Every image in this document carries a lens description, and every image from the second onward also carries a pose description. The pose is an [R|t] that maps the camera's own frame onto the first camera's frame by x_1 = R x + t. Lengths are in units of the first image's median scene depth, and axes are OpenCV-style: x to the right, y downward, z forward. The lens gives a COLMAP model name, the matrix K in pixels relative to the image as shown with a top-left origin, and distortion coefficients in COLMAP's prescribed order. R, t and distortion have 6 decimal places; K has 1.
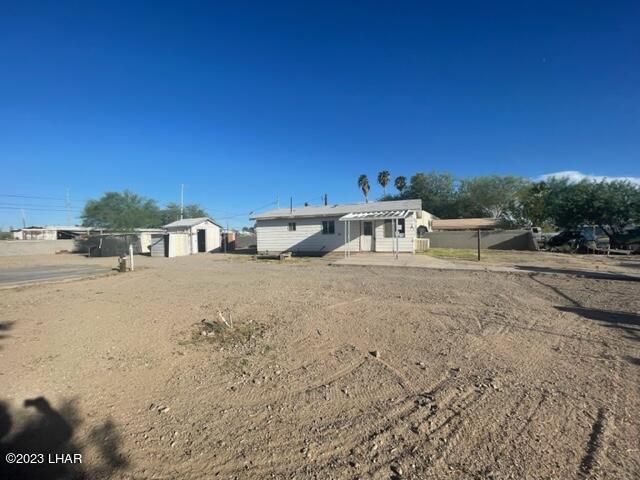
lens RADIAL K [[258.0, 0, 320.0], [0, 258.0, 240.0], [0, 0, 1]] dist [-0.000839, -0.000053]
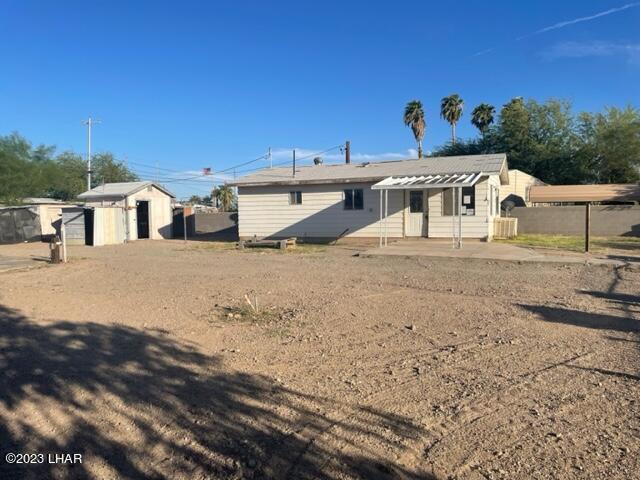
lens RADIAL K [[482.0, 0, 320.0], [0, 482.0, 240.0], [0, 0, 1]] dist [0.042217, -0.007283]
pose [[0.999680, 0.007125, -0.024263, -0.020267], [-0.006150, 0.999179, 0.040045, 0.004102], [0.024528, -0.039883, 0.998903, -0.178957]]
